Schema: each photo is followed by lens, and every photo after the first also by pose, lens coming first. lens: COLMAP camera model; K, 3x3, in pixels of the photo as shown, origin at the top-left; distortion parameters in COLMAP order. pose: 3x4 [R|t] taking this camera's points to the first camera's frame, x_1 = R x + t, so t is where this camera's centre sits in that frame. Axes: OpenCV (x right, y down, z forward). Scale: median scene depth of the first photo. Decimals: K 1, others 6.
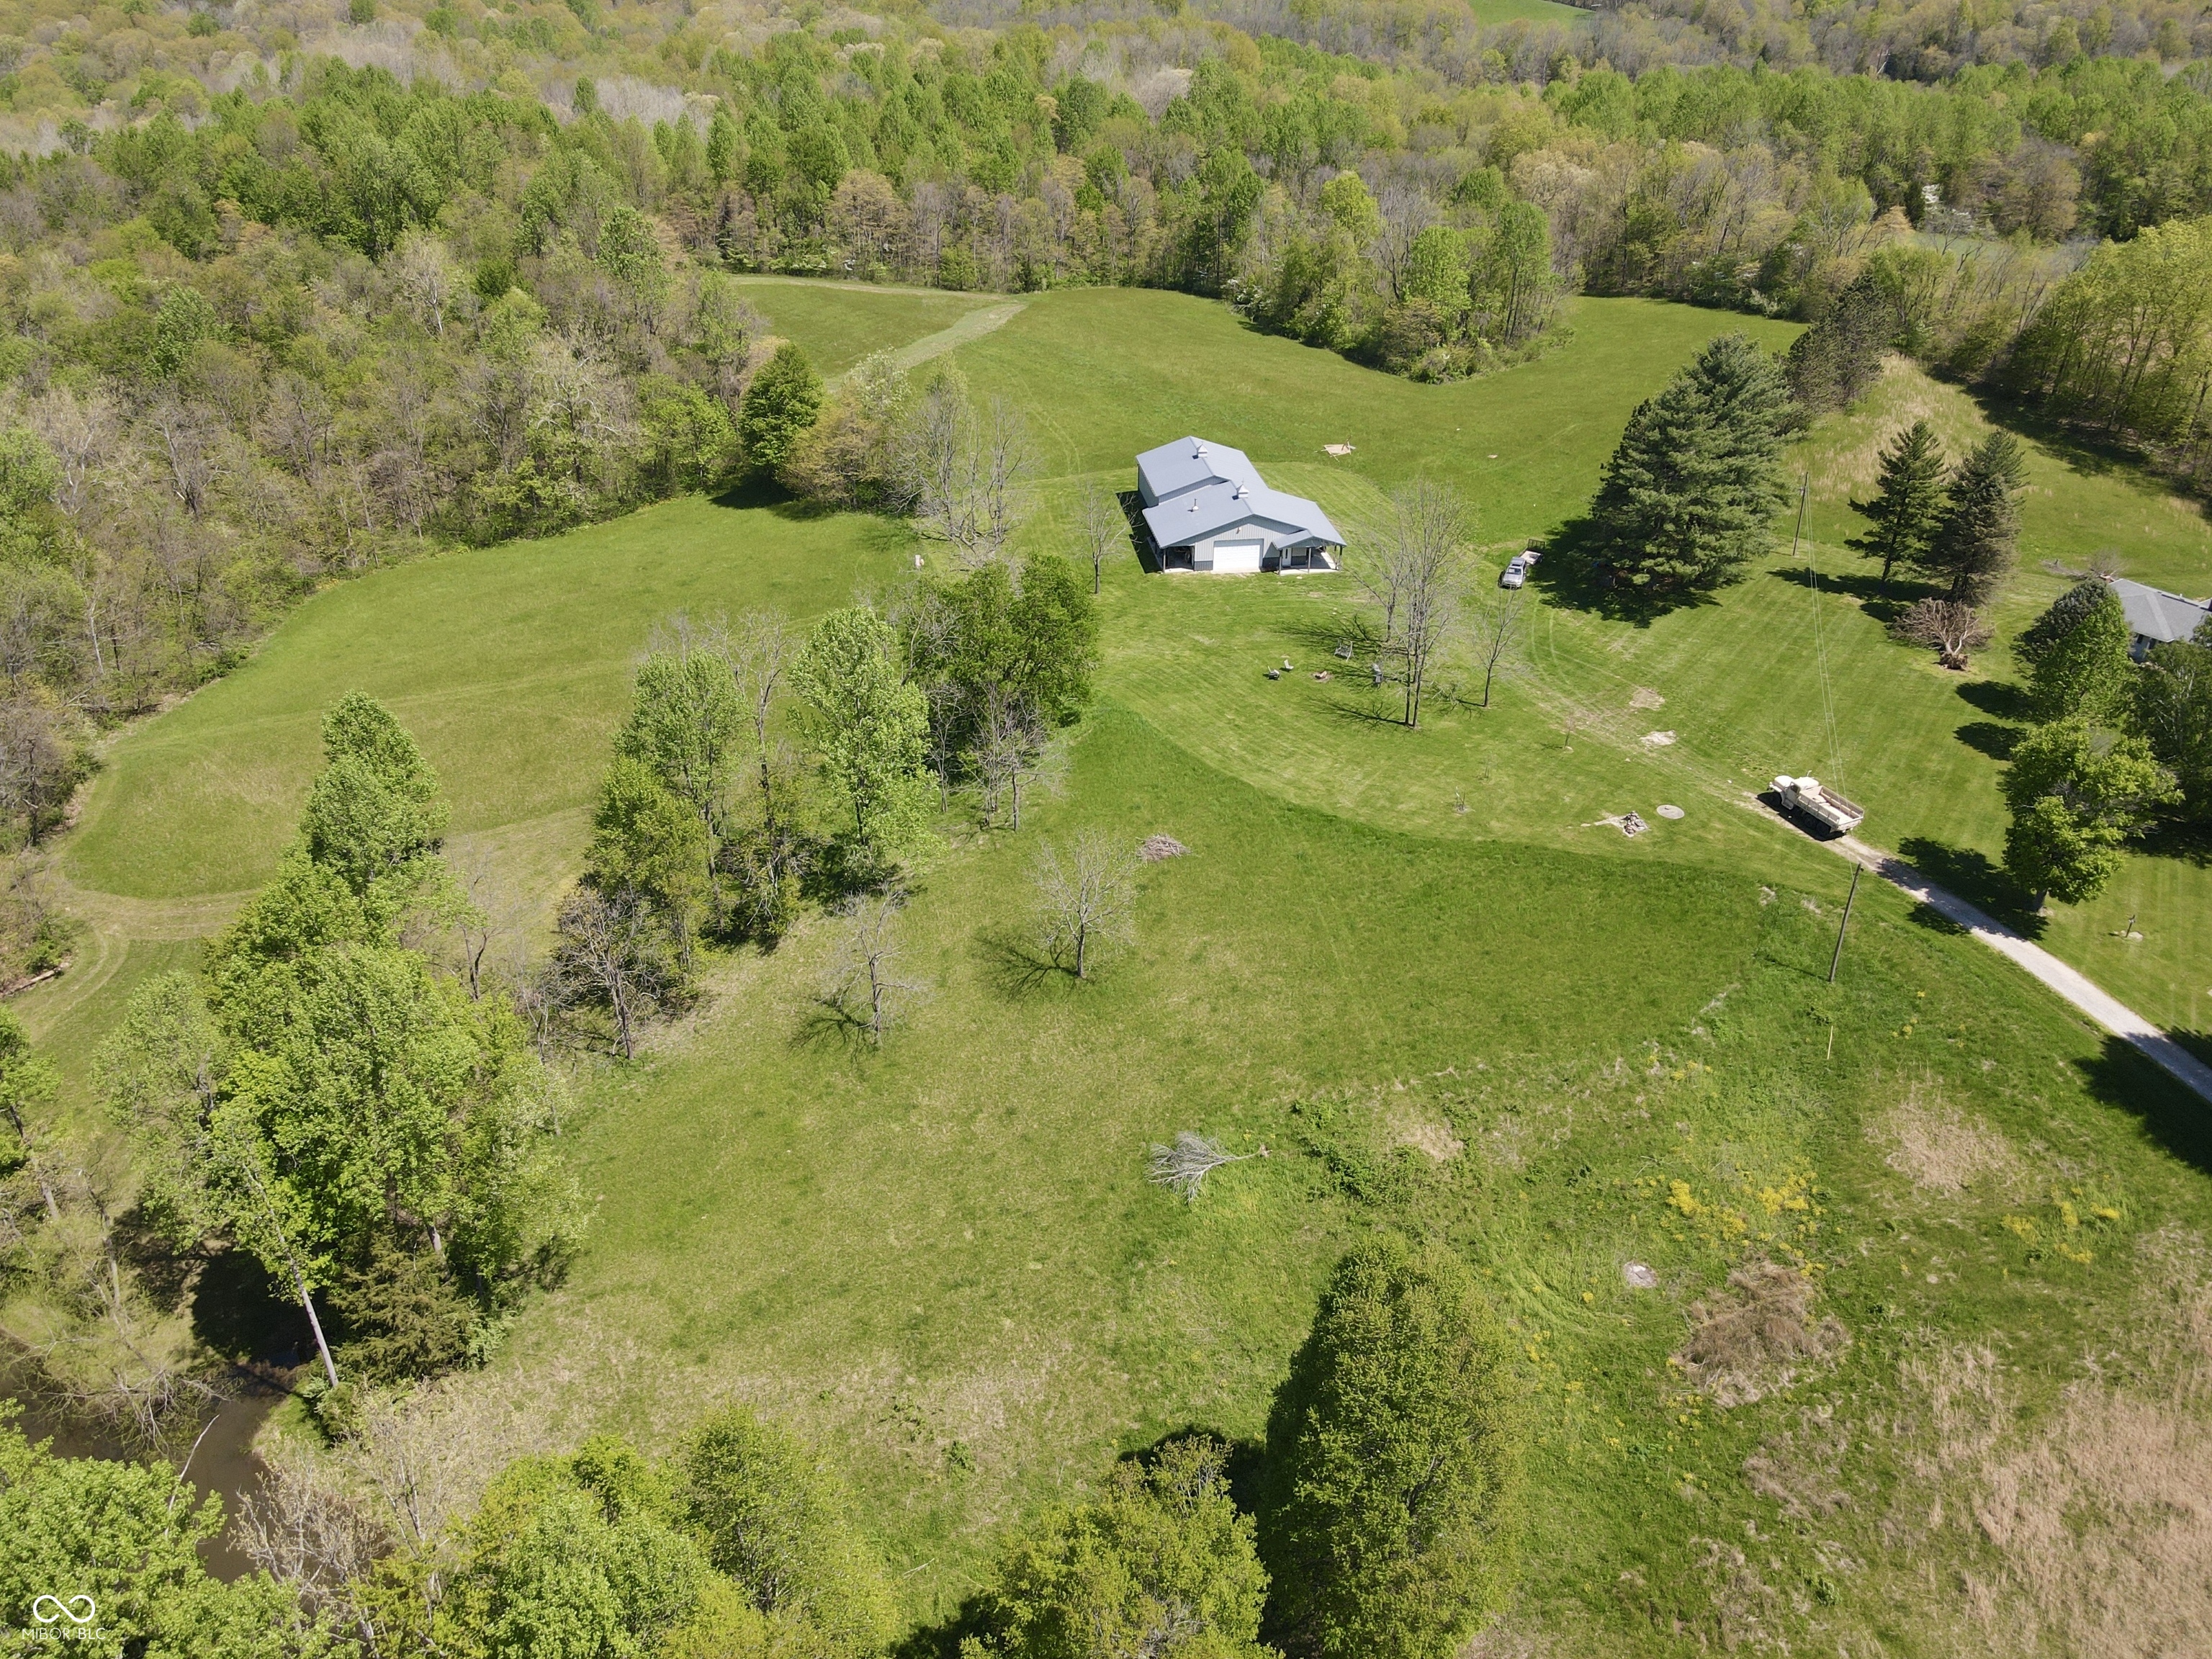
lens RADIAL K [[1572.5, 0, 1106.0], [0, 1572.5, 829.5], [0, 0, 1]] dist [0.007683, 0.002291]
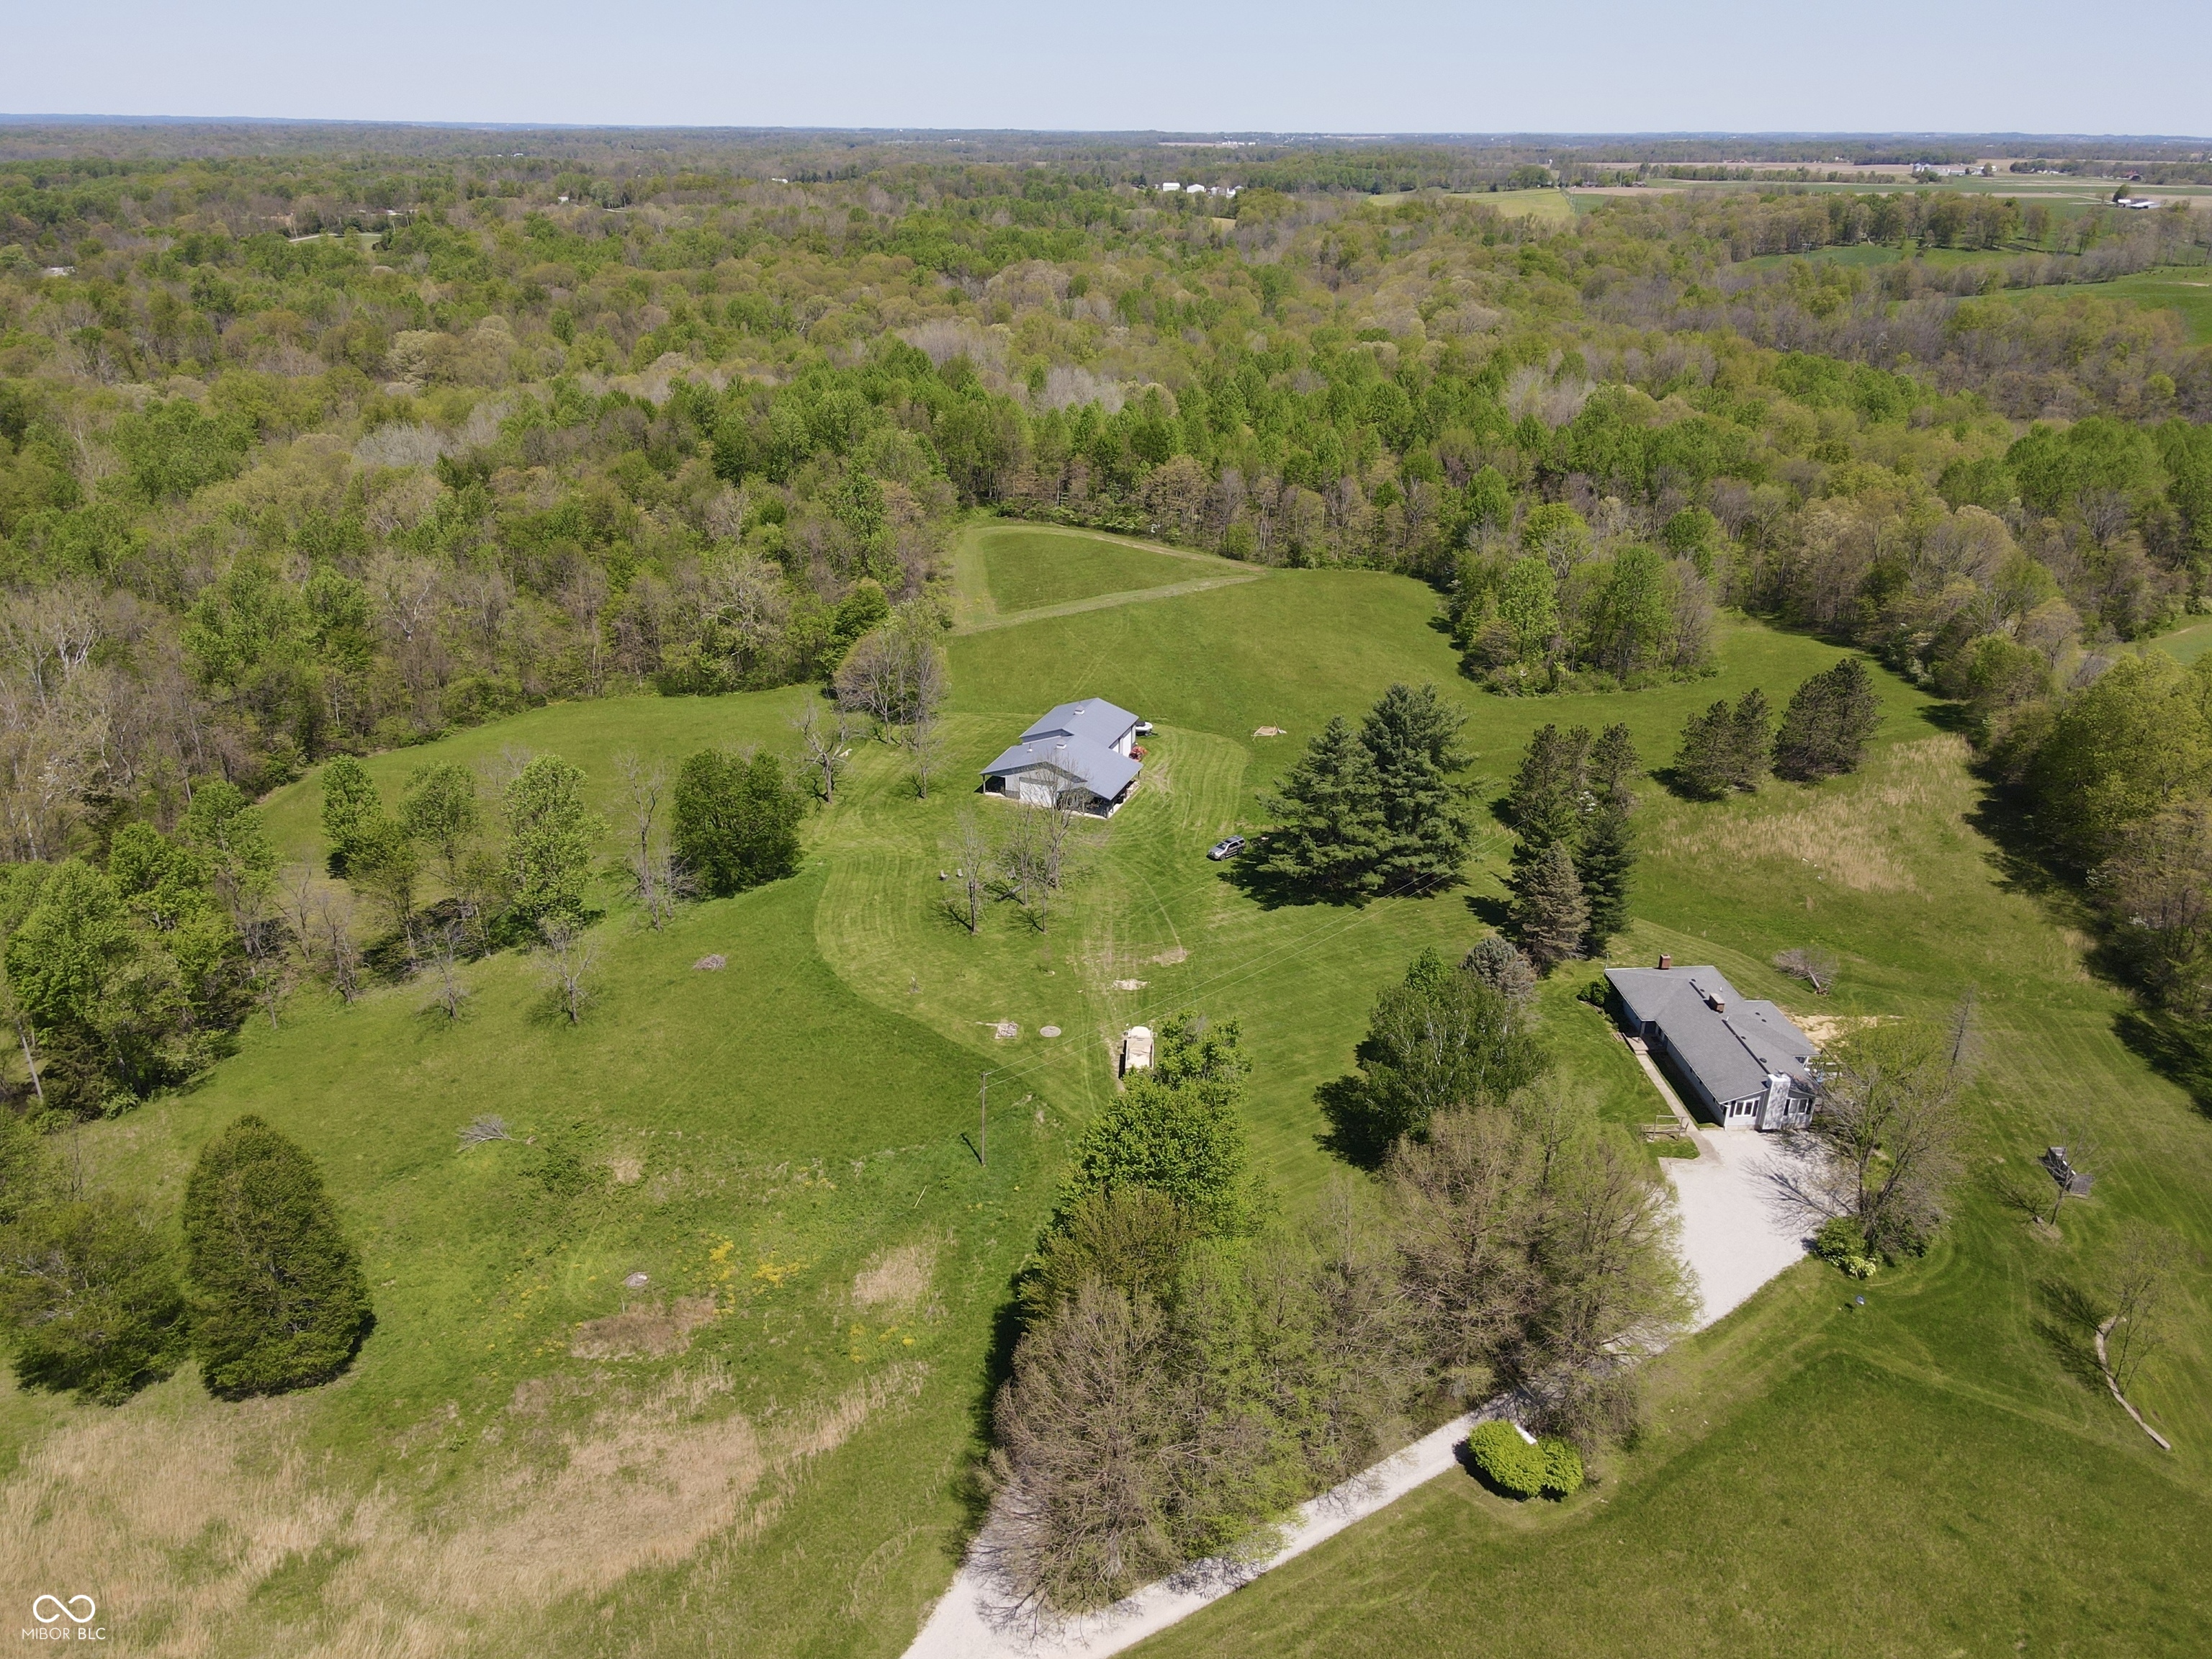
lens RADIAL K [[1617.4, 0, 1106.0], [0, 1617.4, 829.5], [0, 0, 1]] dist [0.005641, -0.000745]
pose [[0.879021, 0.191929, -0.436445, 0.464320], [-0.252507, 0.963882, -0.084689, -0.033994], [0.404428, 0.184649, 0.895736, -0.078151]]
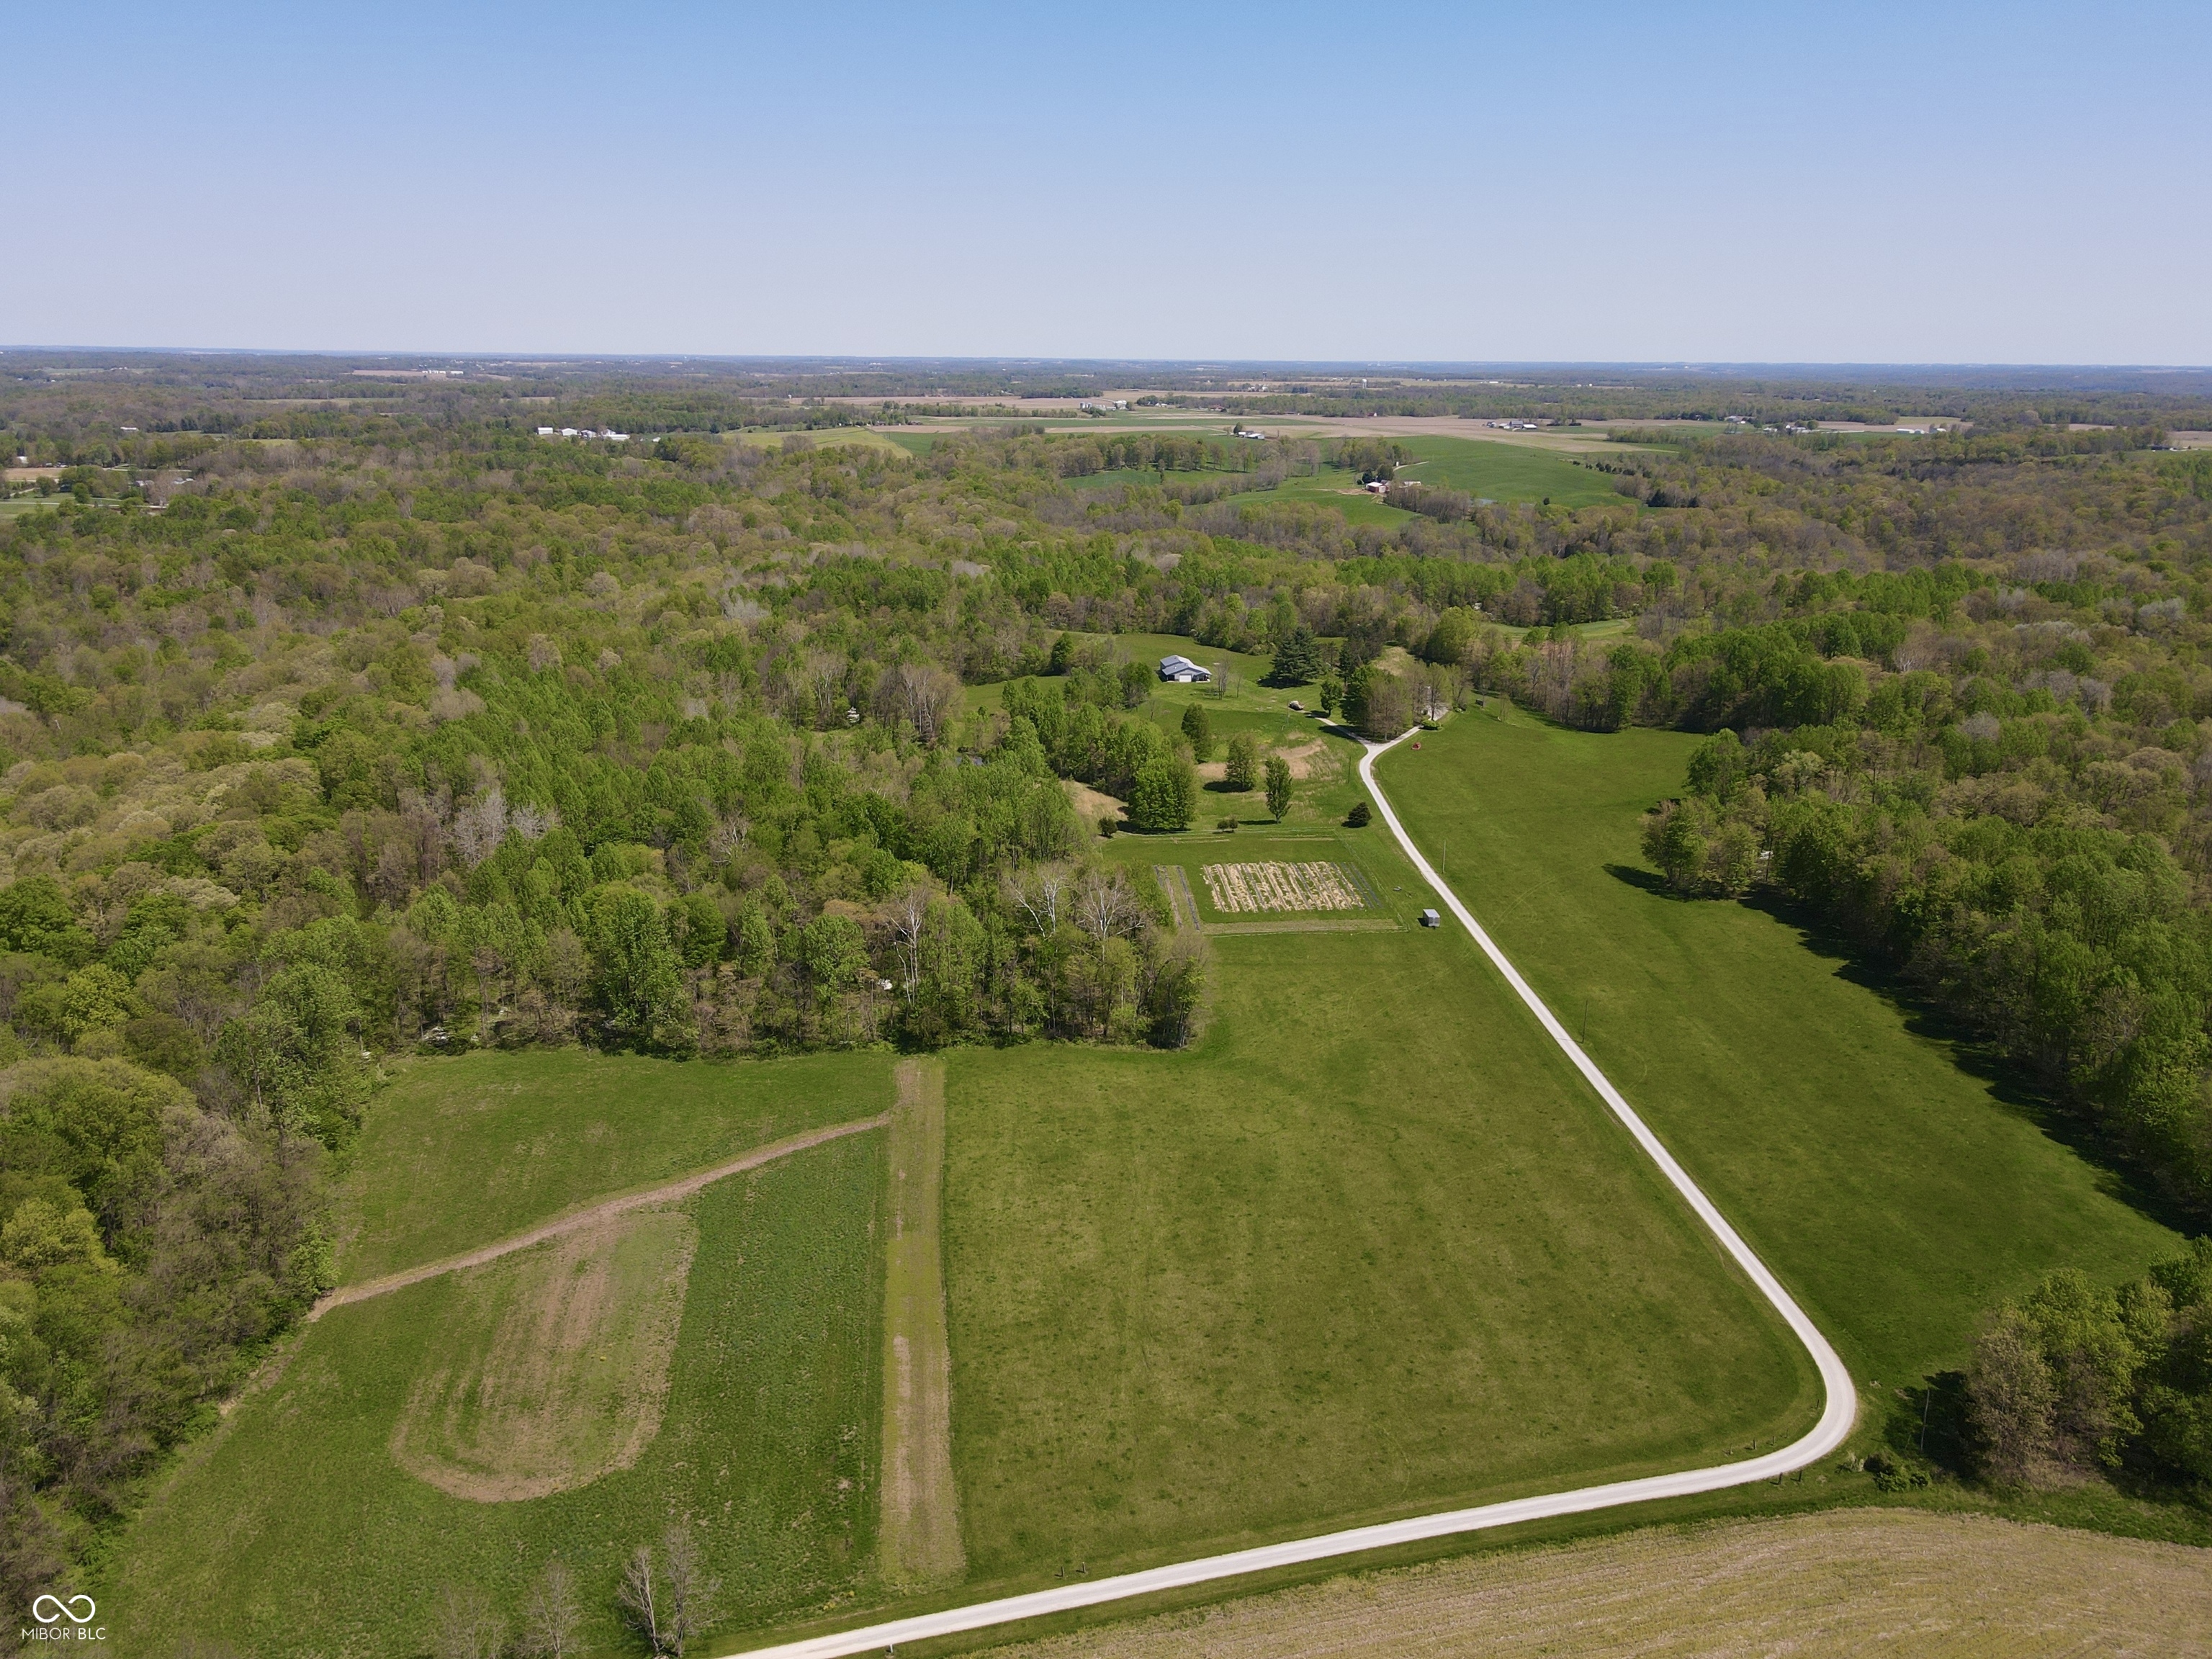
lens RADIAL K [[1572.5, 0, 1106.0], [0, 1572.5, 829.5], [0, 0, 1]] dist [0.007683, 0.002291]
pose [[0.999941, 0.008845, -0.006346, -0.059465], [-0.010177, 0.966497, -0.256475, 0.815988], [0.003865, 0.256525, 0.966530, -1.838800]]
